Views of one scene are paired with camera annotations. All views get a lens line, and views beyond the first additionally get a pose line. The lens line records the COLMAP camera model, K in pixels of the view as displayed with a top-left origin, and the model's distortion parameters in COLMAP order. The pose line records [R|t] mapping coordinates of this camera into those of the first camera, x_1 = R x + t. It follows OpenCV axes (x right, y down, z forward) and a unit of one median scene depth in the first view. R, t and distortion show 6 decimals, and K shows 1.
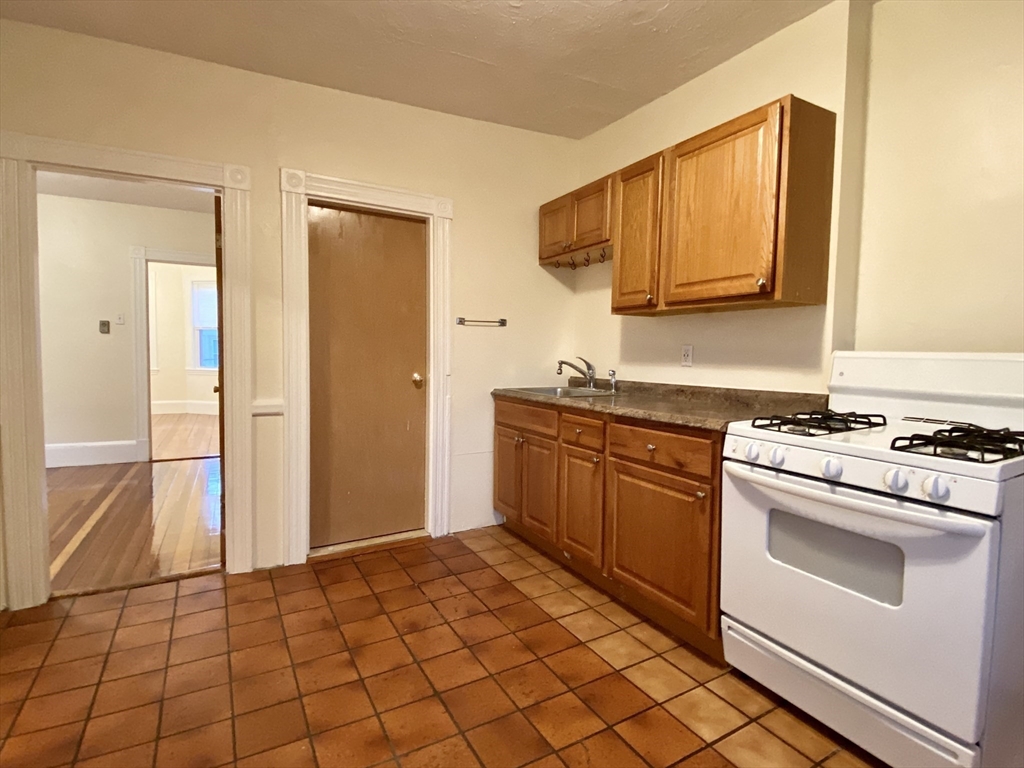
lens RADIAL K [[517.6, 0, 515.5], [0, 517.6, 383.6], [0, 0, 1]] dist [-0.000213, -0.011055]
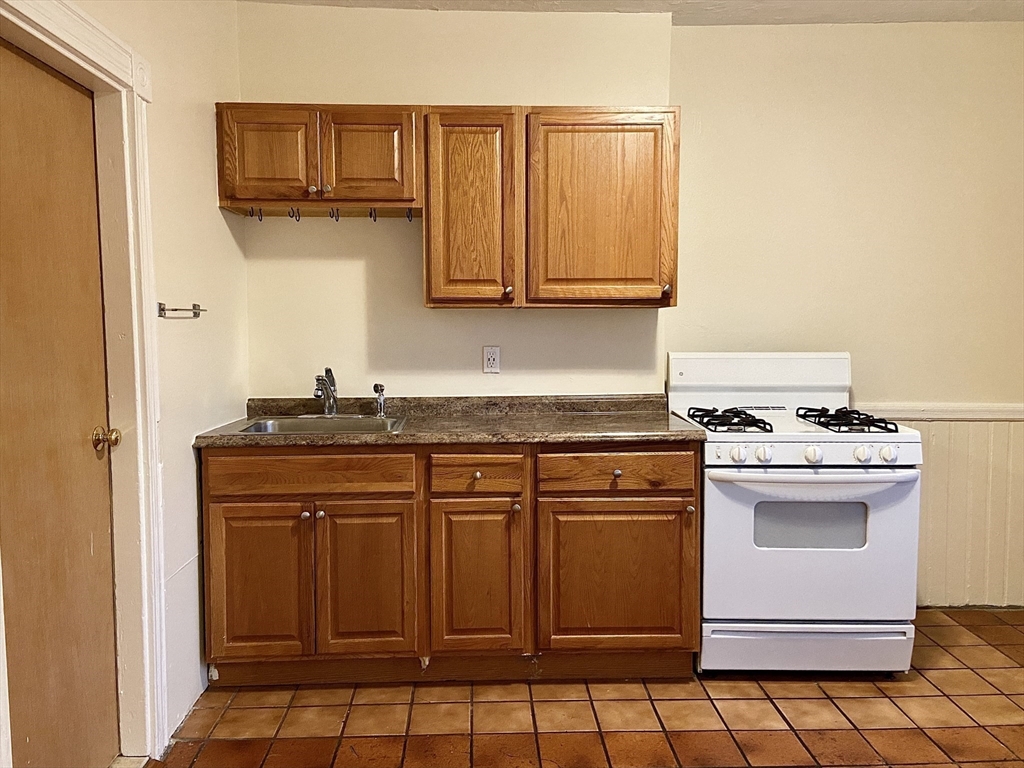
lens RADIAL K [[815.4, 0, 512.0], [0, 815.4, 379.2], [0, 0, 1]] dist [0.084622, -0.024410]
pose [[0.459939, -0.076839, 0.884620, -1.020309], [0.063864, 0.996531, 0.053356, -0.117634], [-0.885651, 0.031955, 0.463251, 0.510511]]
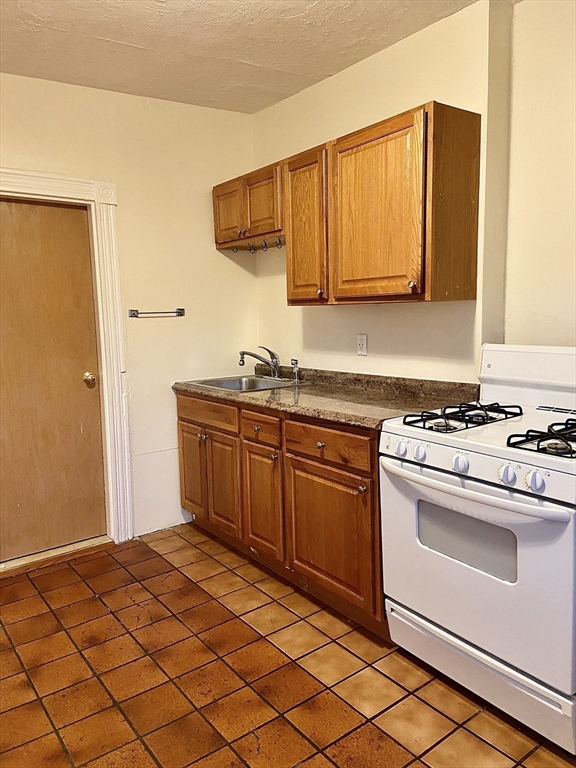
lens RADIAL K [[573.8, 0, 296.4], [0, 573.8, 373.9], [0, 0, 1]] dist [0.064029, -0.075988]
pose [[0.990880, -0.052535, 0.124082, 0.079453], [0.046796, 0.997715, 0.048725, -0.076032], [-0.126359, -0.042474, 0.991075, -0.131733]]
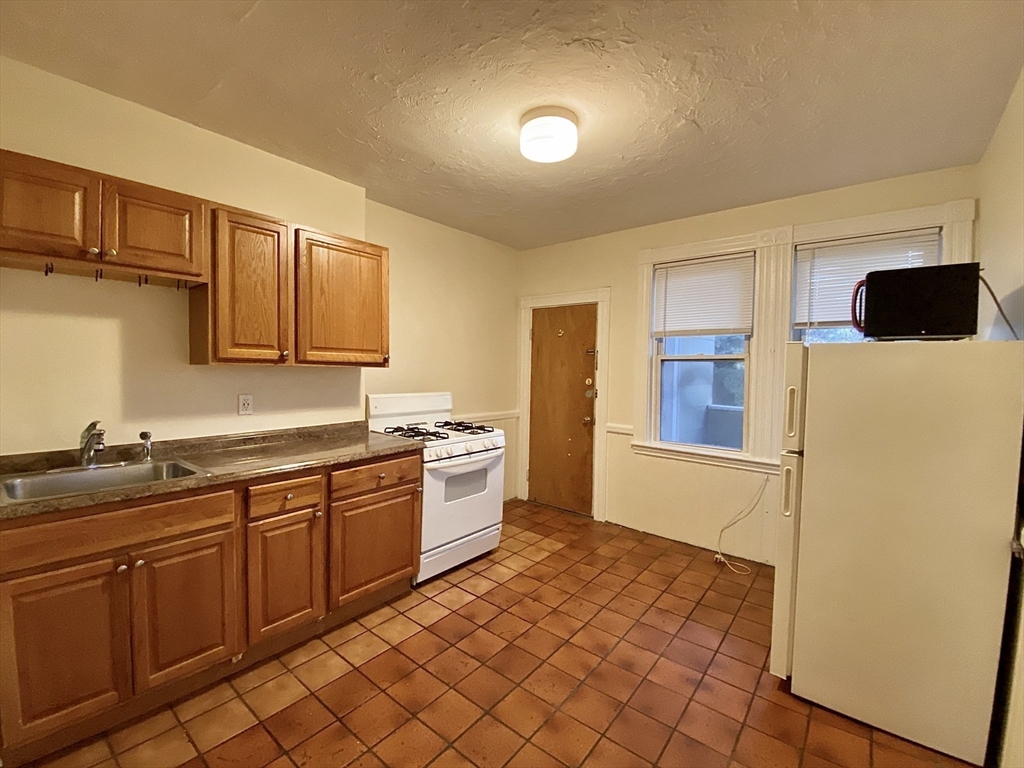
lens RADIAL K [[438.3, 0, 512.9], [0, 438.3, 381.4], [0, 0, 1]] dist [-0.010123, -0.005413]
pose [[-0.377883, -0.049312, 0.924539, -0.901091], [0.033936, 0.997172, 0.067057, -0.185323], [-0.925231, 0.056715, -0.375141, 1.090349]]
